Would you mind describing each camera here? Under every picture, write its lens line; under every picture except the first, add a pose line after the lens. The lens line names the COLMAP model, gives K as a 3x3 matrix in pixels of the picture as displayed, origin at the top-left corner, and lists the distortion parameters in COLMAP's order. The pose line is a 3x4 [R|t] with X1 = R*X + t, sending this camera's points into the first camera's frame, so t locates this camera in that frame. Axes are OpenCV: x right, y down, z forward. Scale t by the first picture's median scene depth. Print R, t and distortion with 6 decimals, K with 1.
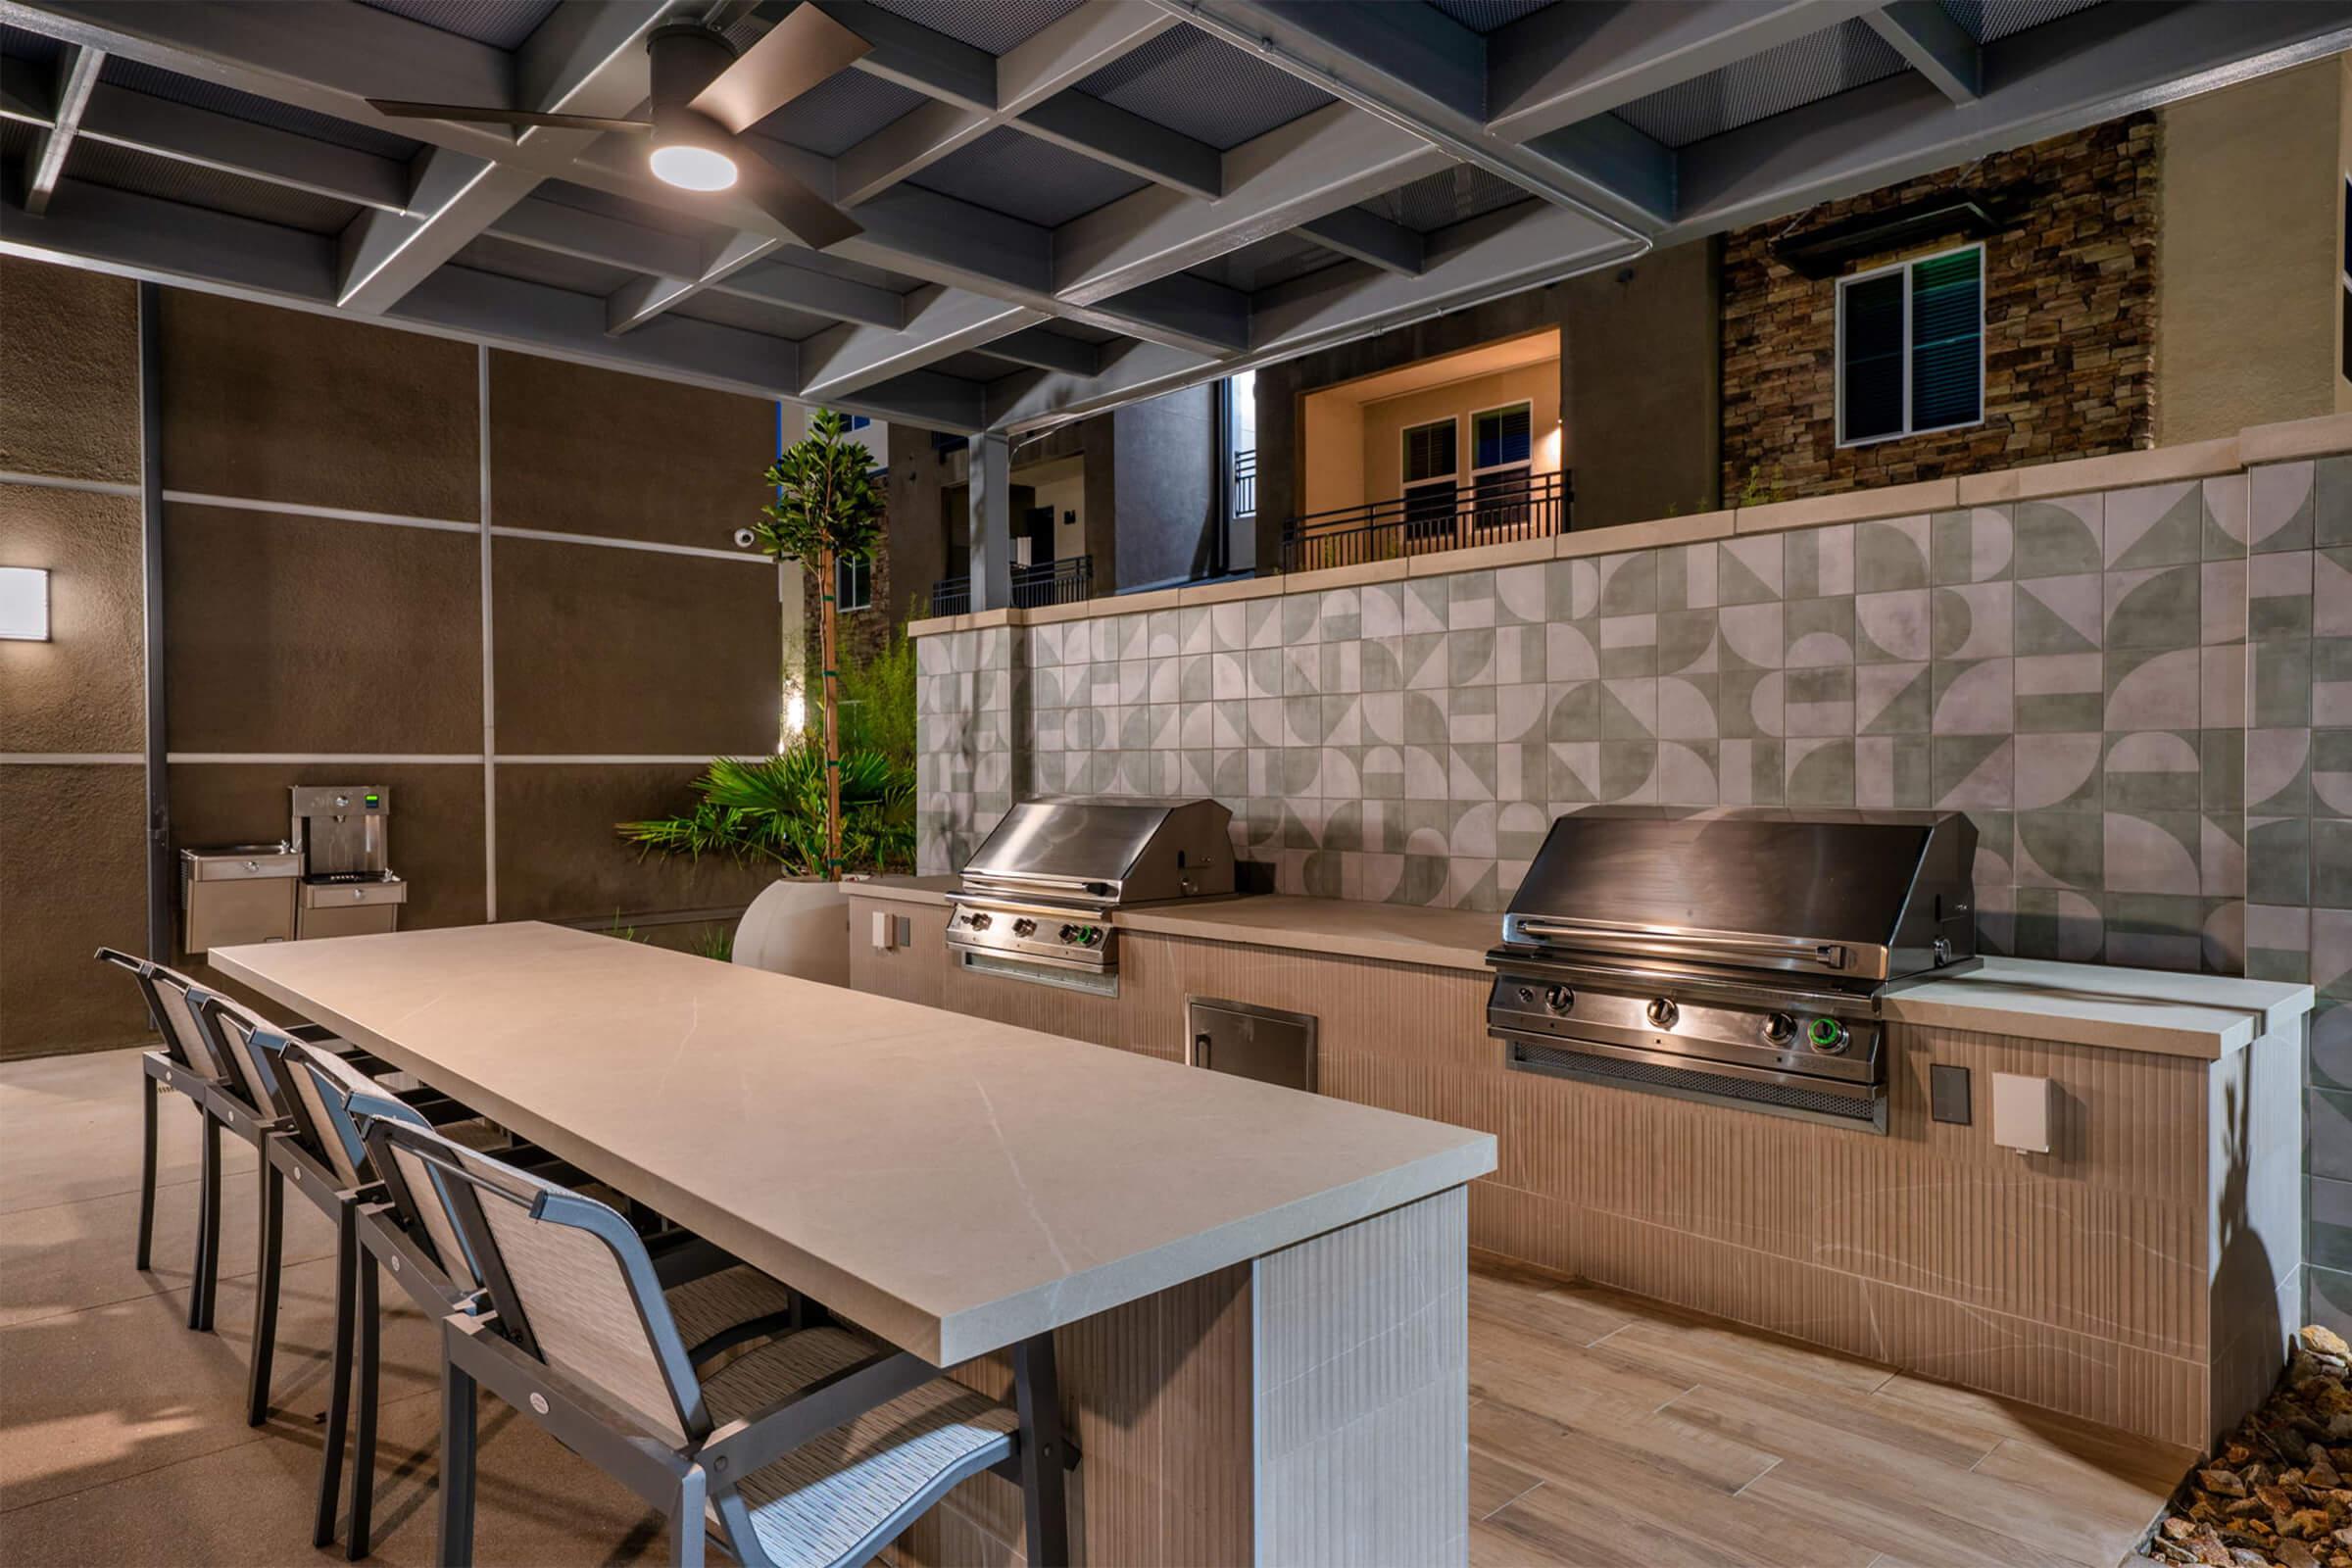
lens RADIAL K [[1410.9, 0, 1174.9], [0, 1410.9, 780.5], [0, 0, 1]] dist [-0.001435, -0.000124]
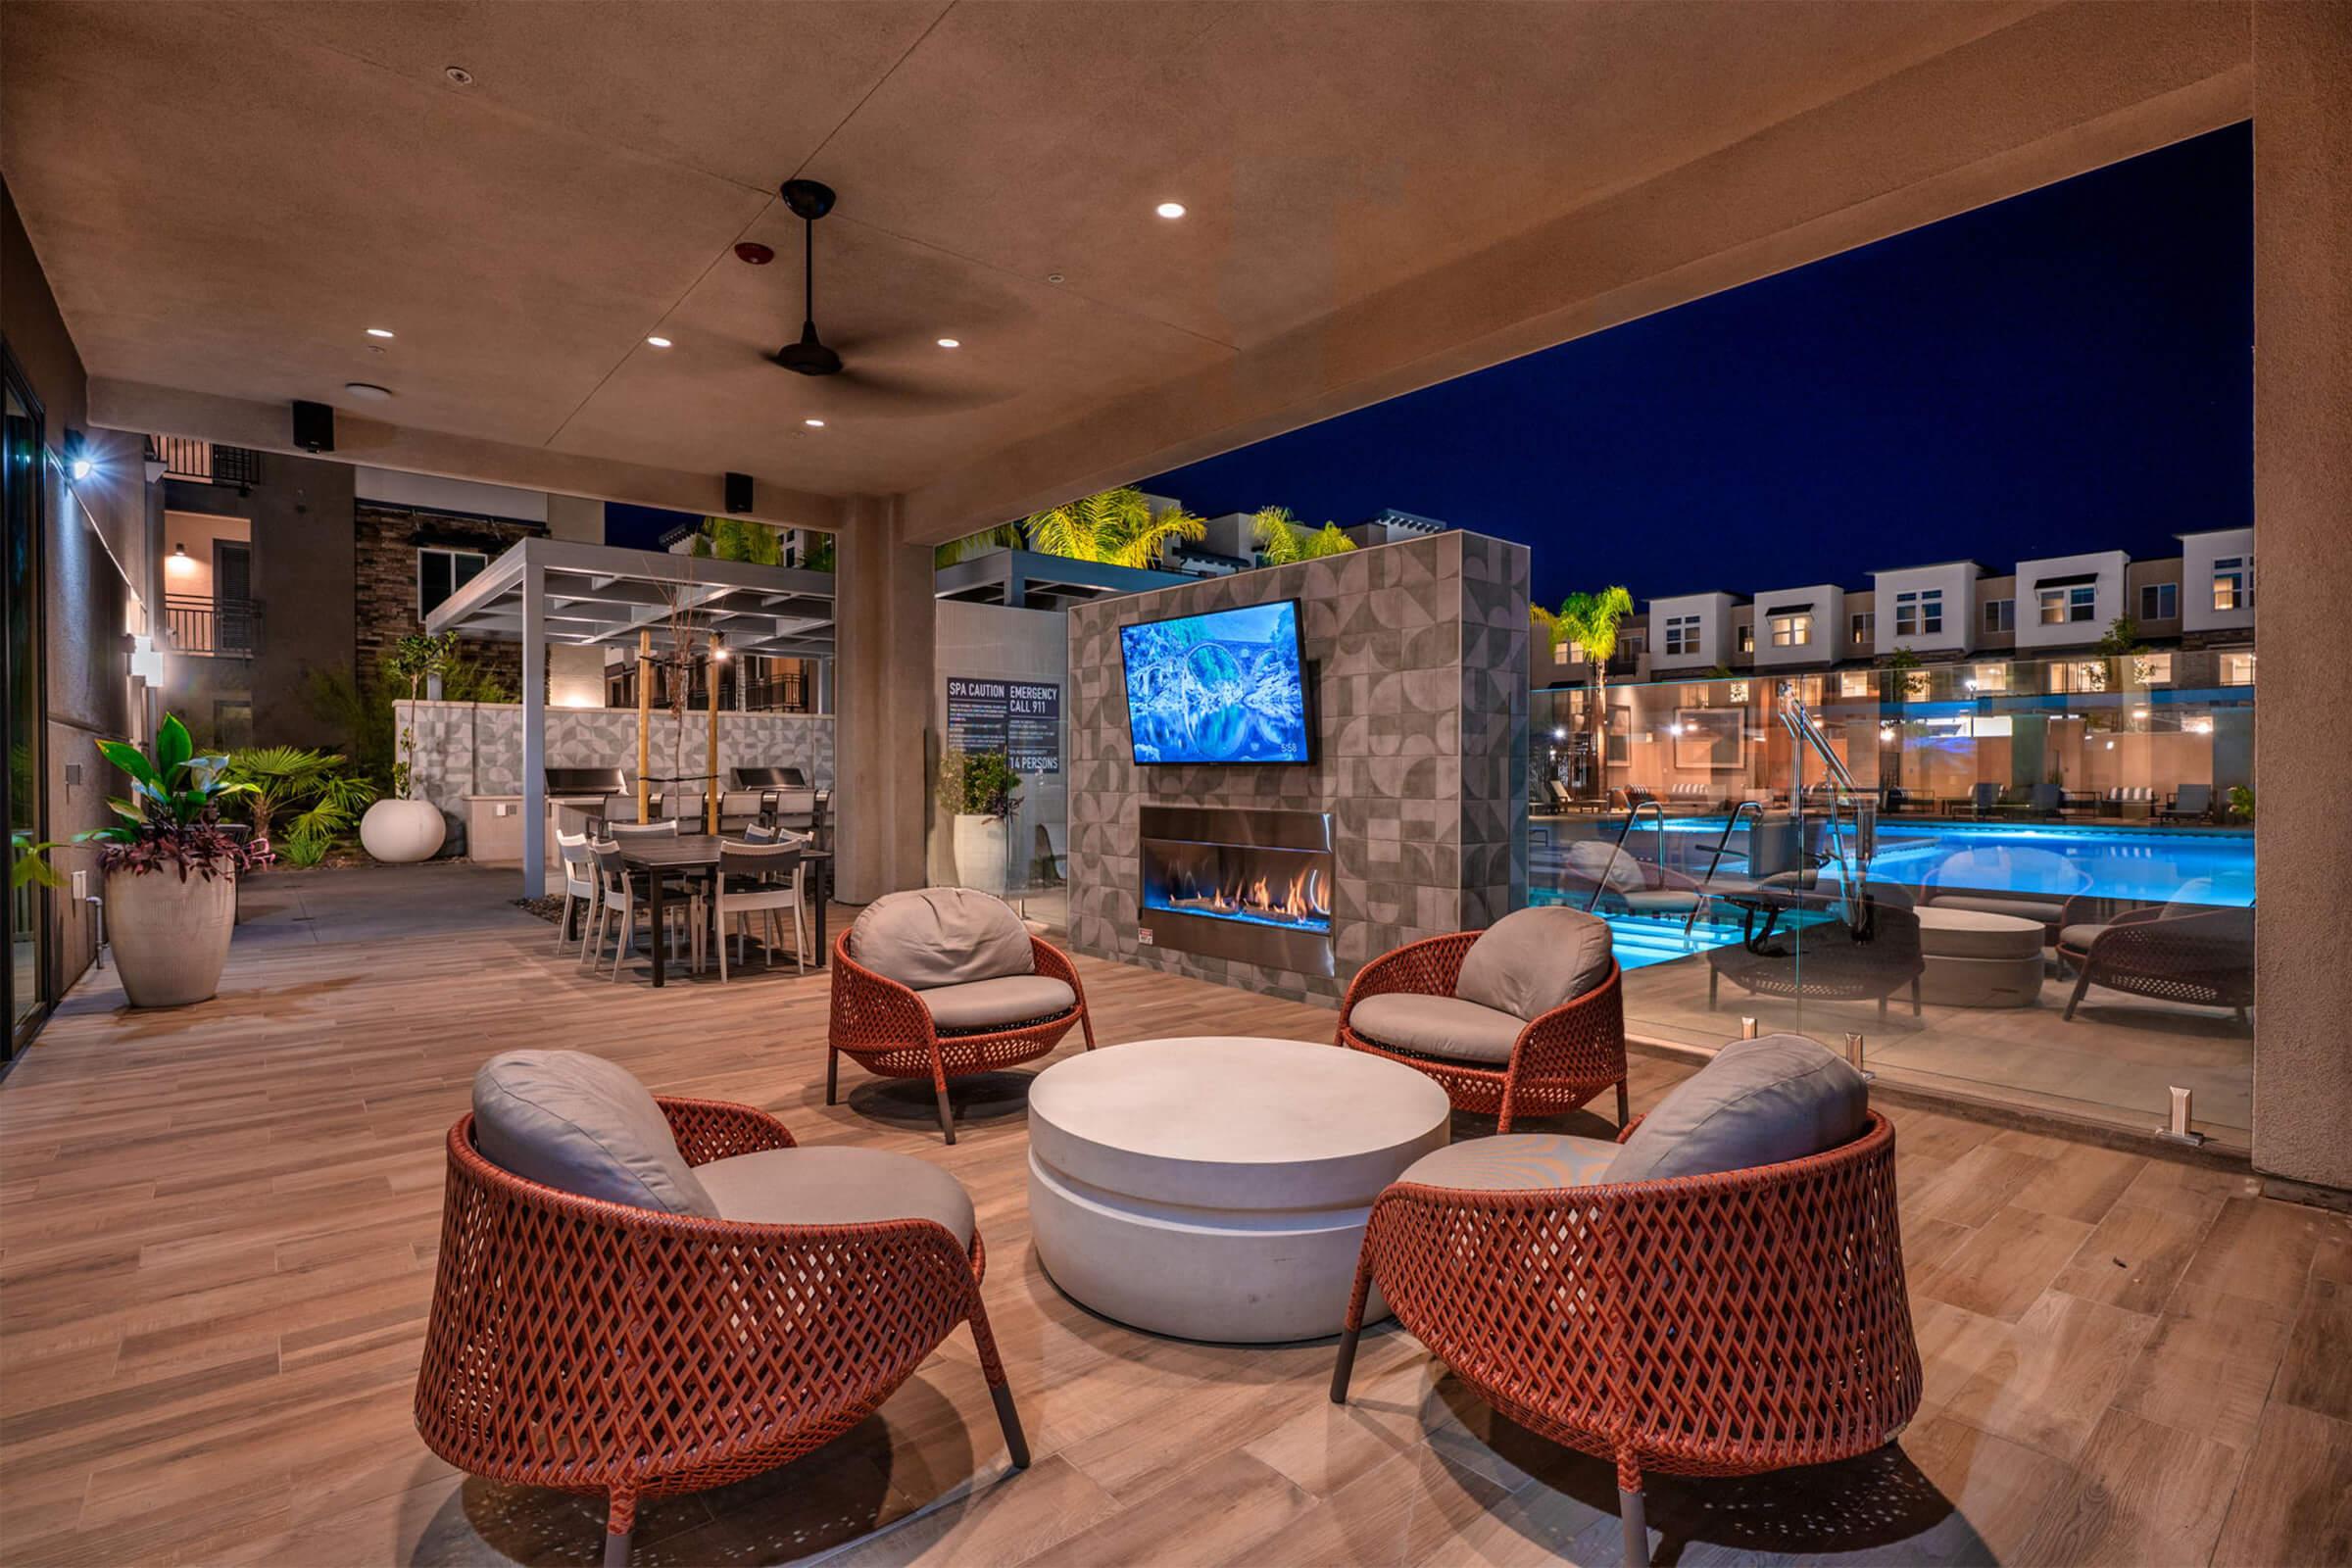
lens RADIAL K [[1032.2, 0, 1182.7], [0, 1032.2, 773.6], [0, 0, 1]] dist [-0.001712, 0.000037]
pose [[0.018388, 0.000479, 0.999831, -2.163511], [0.010111, 0.999949, -0.000665, 0.037878], [-0.999780, 0.010122, 0.018382, -0.470115]]
